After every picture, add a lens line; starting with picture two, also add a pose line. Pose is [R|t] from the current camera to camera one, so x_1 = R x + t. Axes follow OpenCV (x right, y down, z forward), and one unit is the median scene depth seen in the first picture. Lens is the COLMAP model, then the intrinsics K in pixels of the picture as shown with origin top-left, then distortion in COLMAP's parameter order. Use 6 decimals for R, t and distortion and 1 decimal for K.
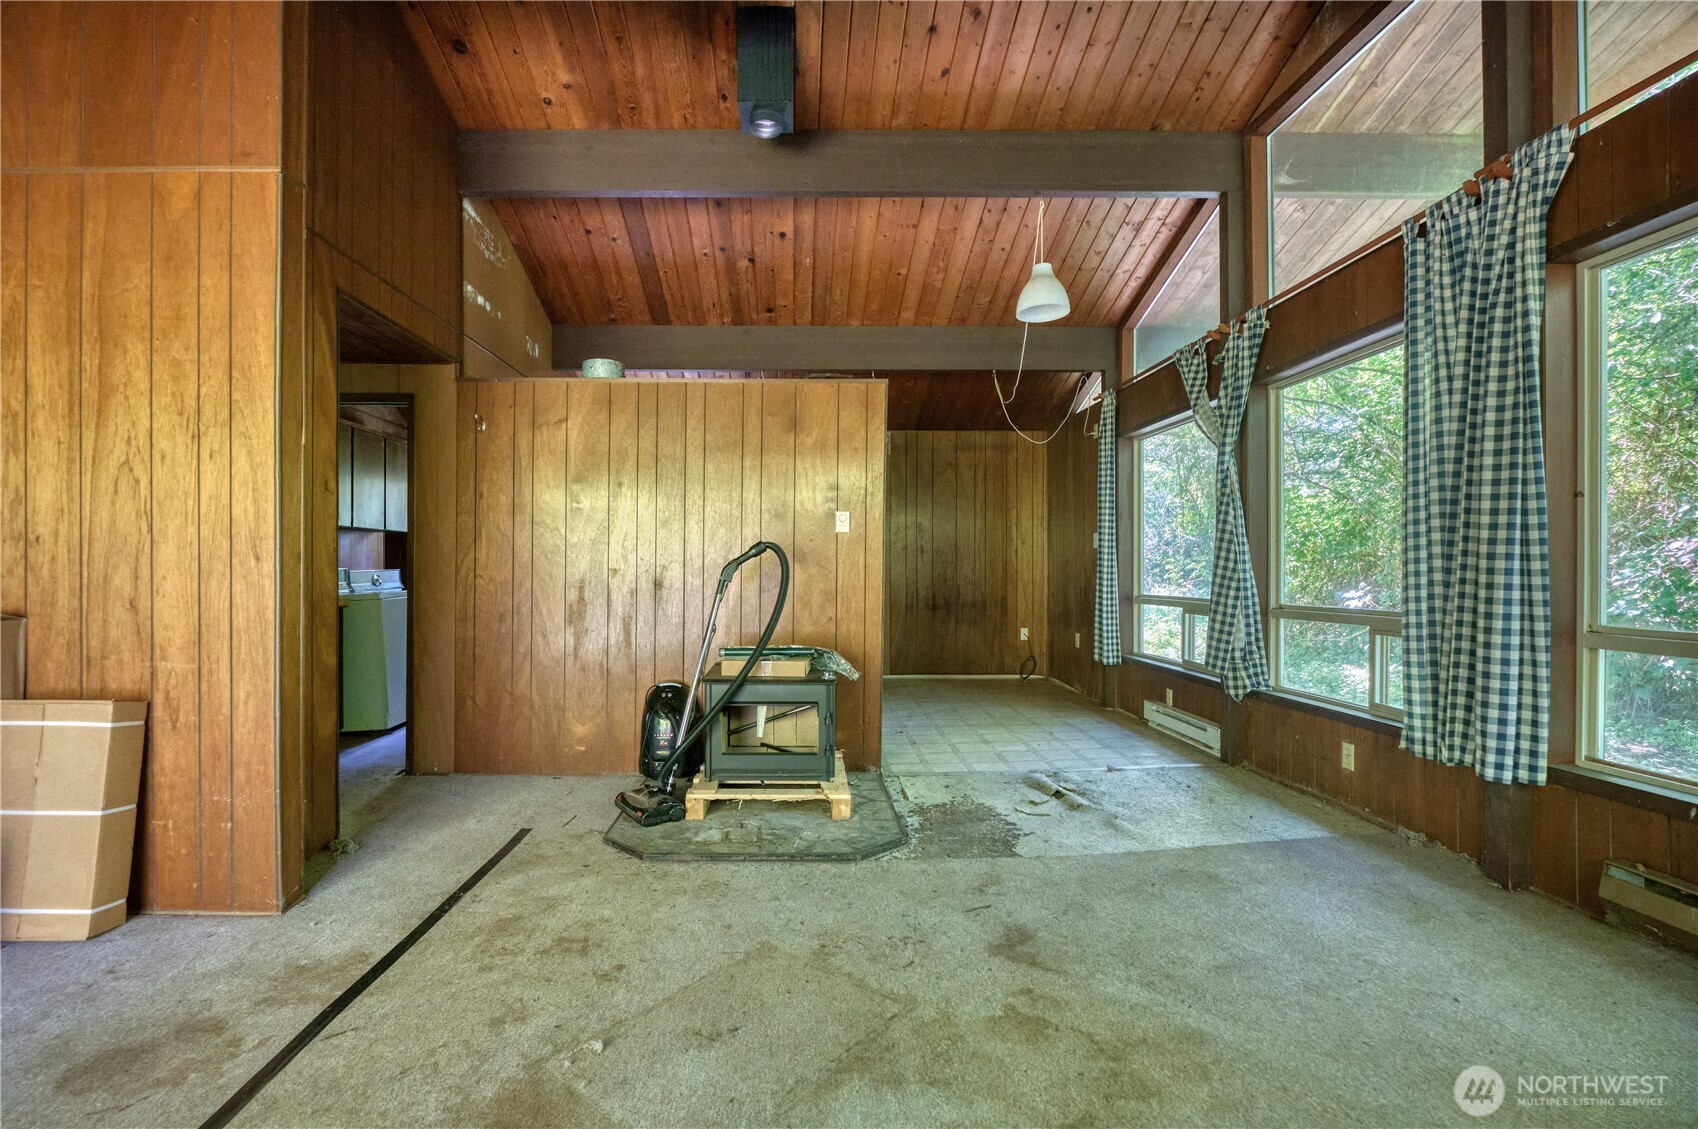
lens RADIAL K [[757.1, 0, 803.4], [0, 757.1, 566.9], [0, 0, 1]] dist [0.000651, -0.009135]
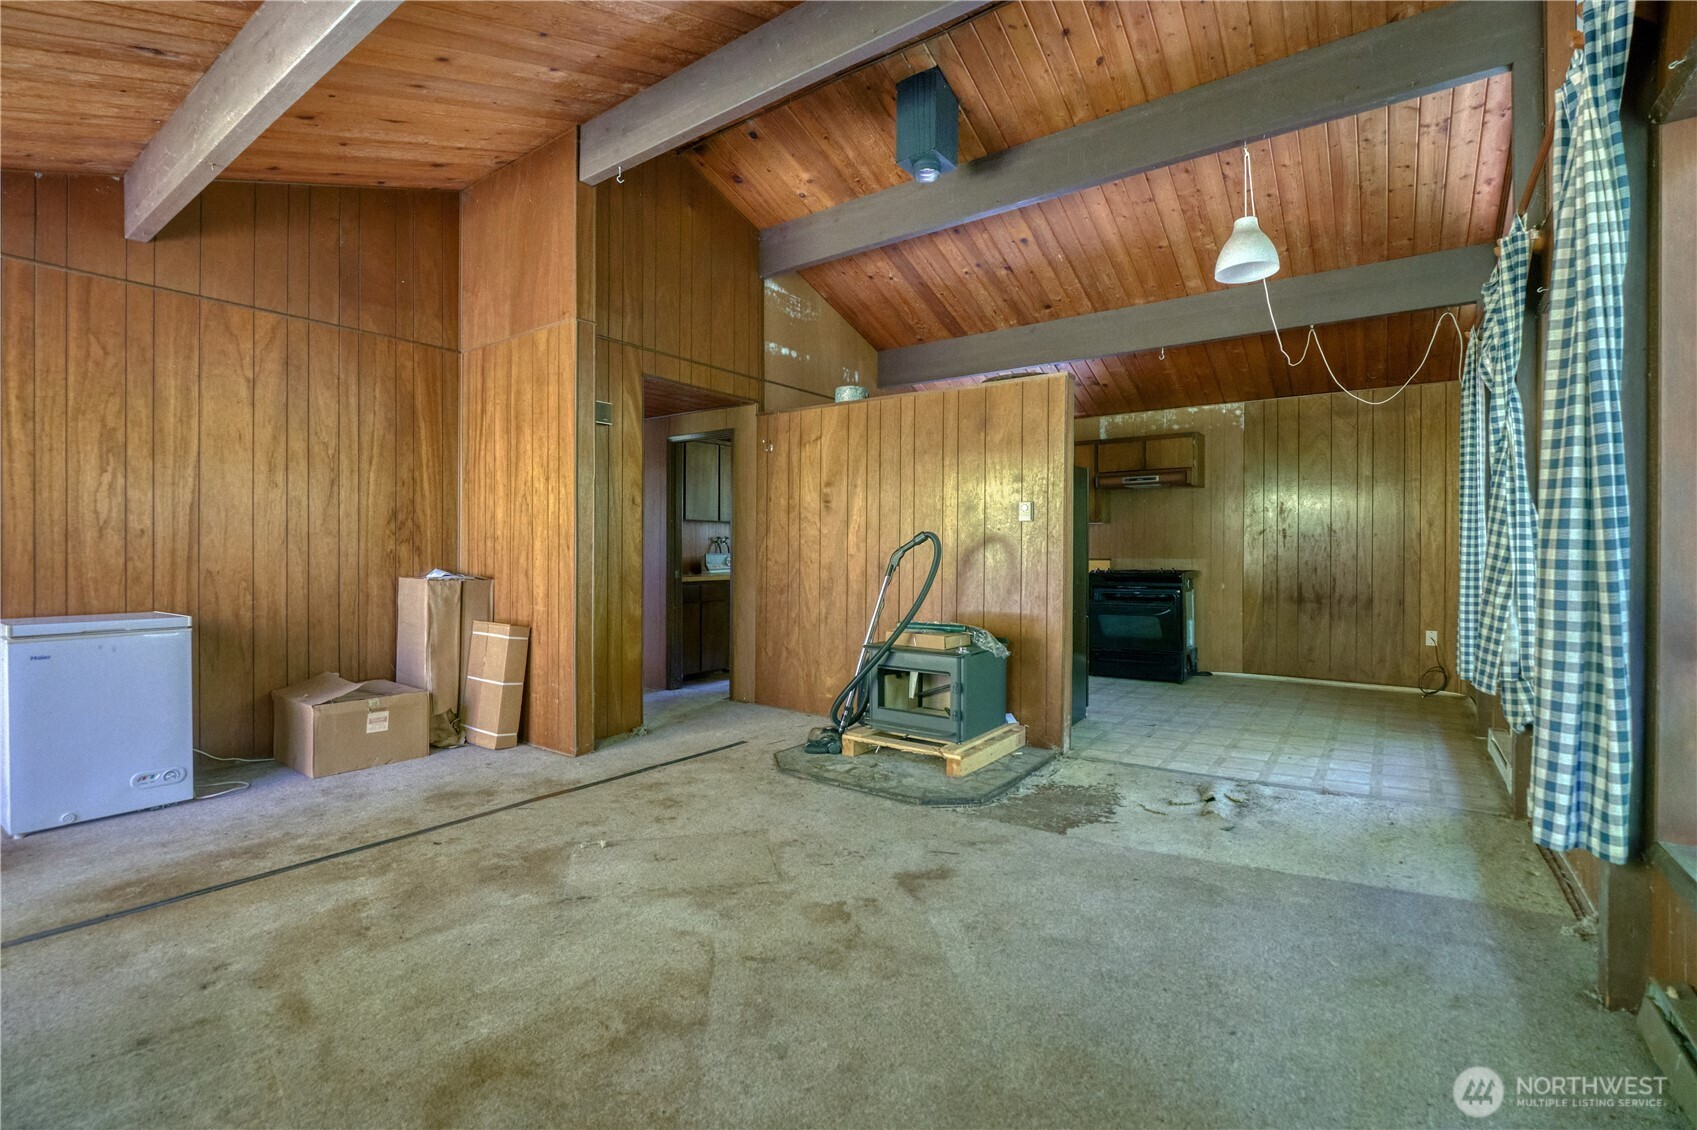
lens RADIAL K [[761.3, 0, 847.2], [0, 761.3, 550.9], [0, 0, 1]] dist [-0.006988, -0.000847]
pose [[0.805359, 0.002042, -0.592784, 0.567770], [-0.002193, 0.999997, 0.000465, -0.004152], [0.592783, 0.000926, 0.805361, -0.010848]]
